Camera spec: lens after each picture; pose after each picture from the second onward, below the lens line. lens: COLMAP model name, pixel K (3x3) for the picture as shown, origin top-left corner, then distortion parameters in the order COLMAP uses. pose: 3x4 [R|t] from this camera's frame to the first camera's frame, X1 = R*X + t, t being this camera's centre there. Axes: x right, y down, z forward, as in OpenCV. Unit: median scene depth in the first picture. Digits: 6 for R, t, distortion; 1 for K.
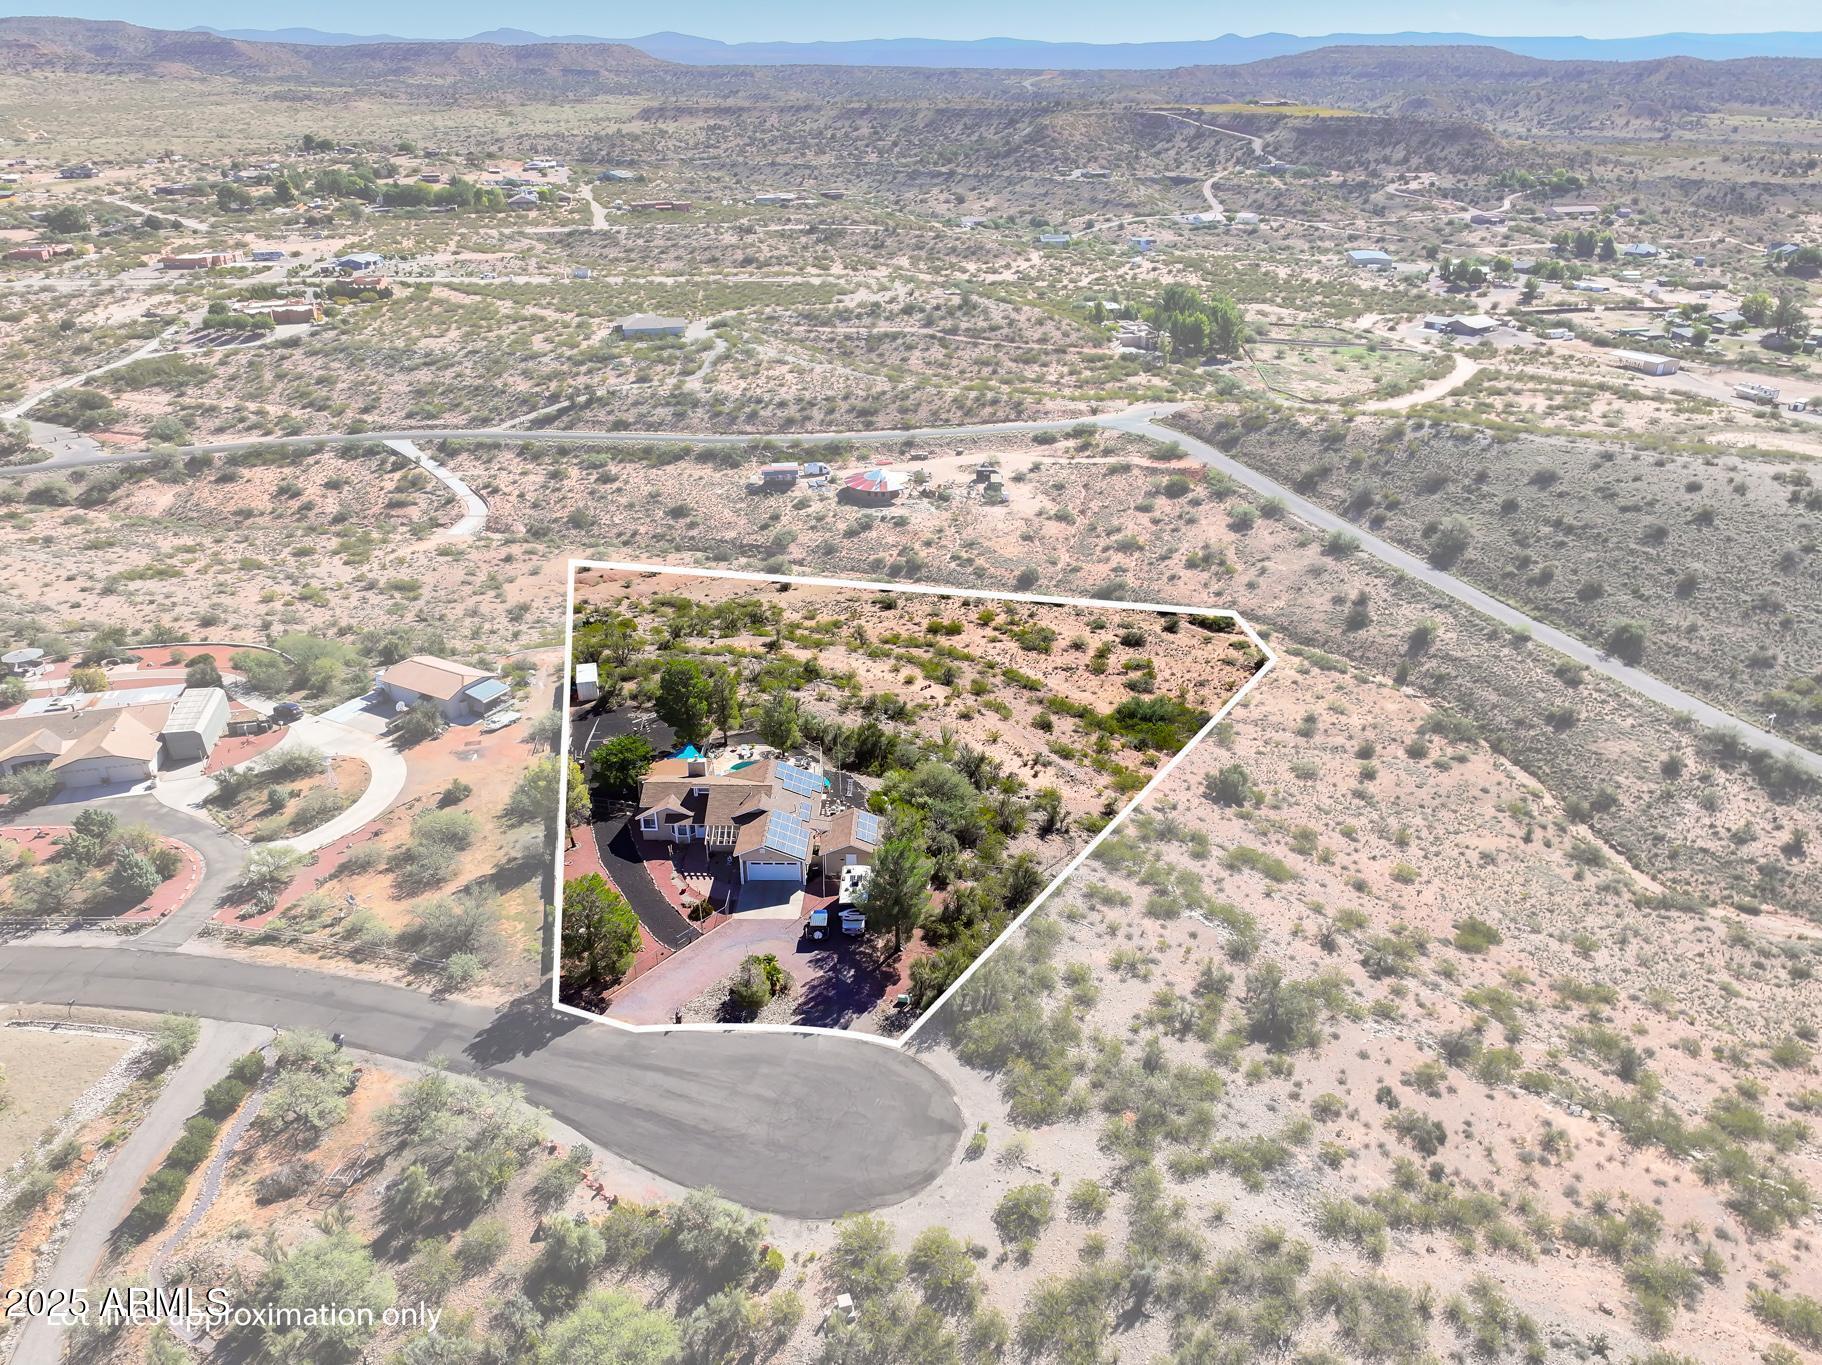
lens RADIAL K [[1282.9, 0, 911.0], [0, 1282.9, 682.5], [0, 0, 1]] dist [0.001014, 0.005936]
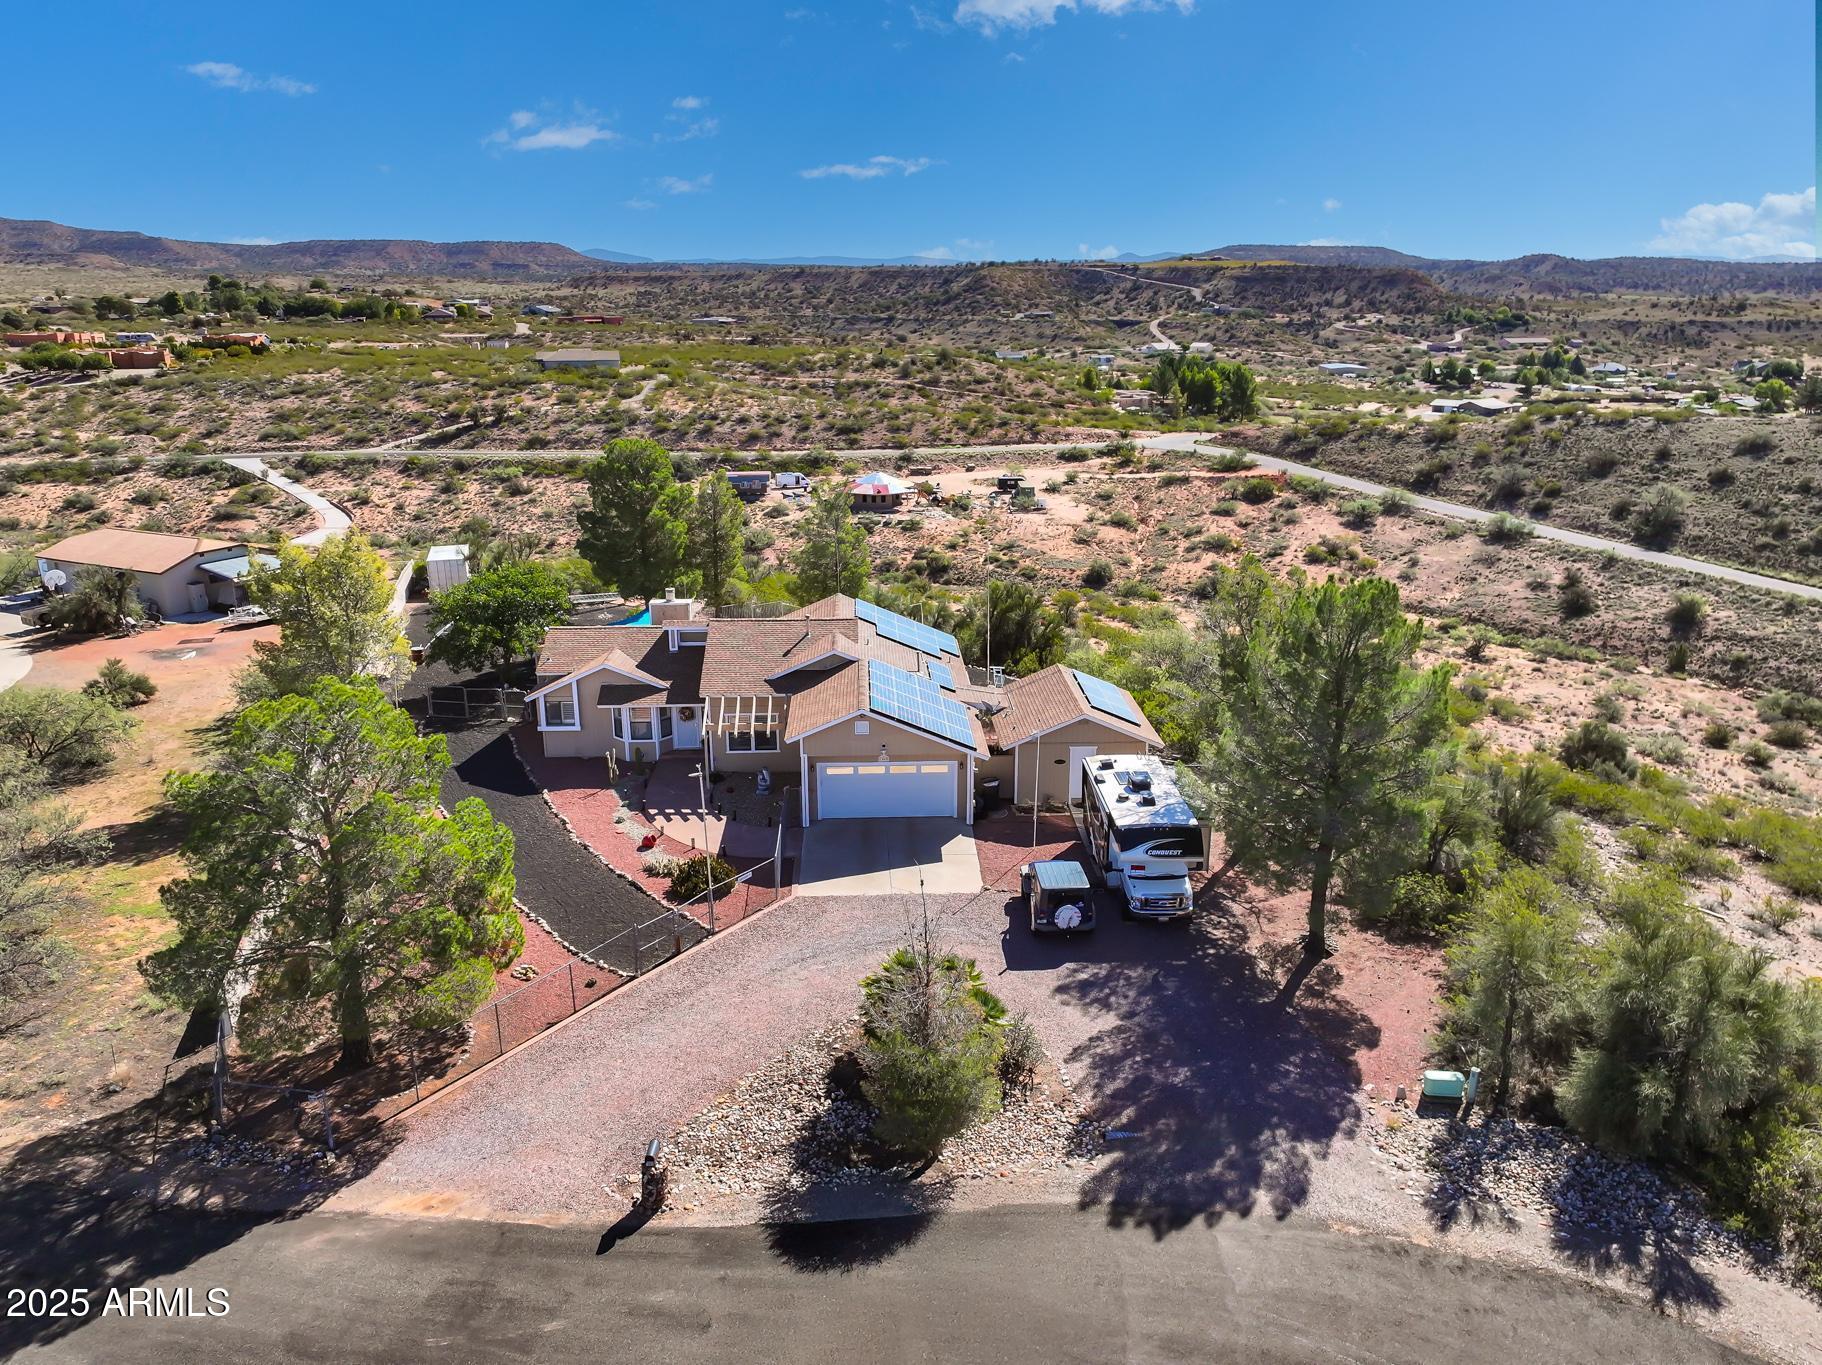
lens RADIAL K [[1282.9, 0, 911.0], [0, 1282.9, 682.5], [0, 0, 1]] dist [0.001014, 0.005936]
pose [[0.998171, -0.014191, 0.058766, -0.046610], [0.022653, 0.989036, -0.145929, 0.065462], [-0.056050, 0.146993, 0.987548, 0.236238]]
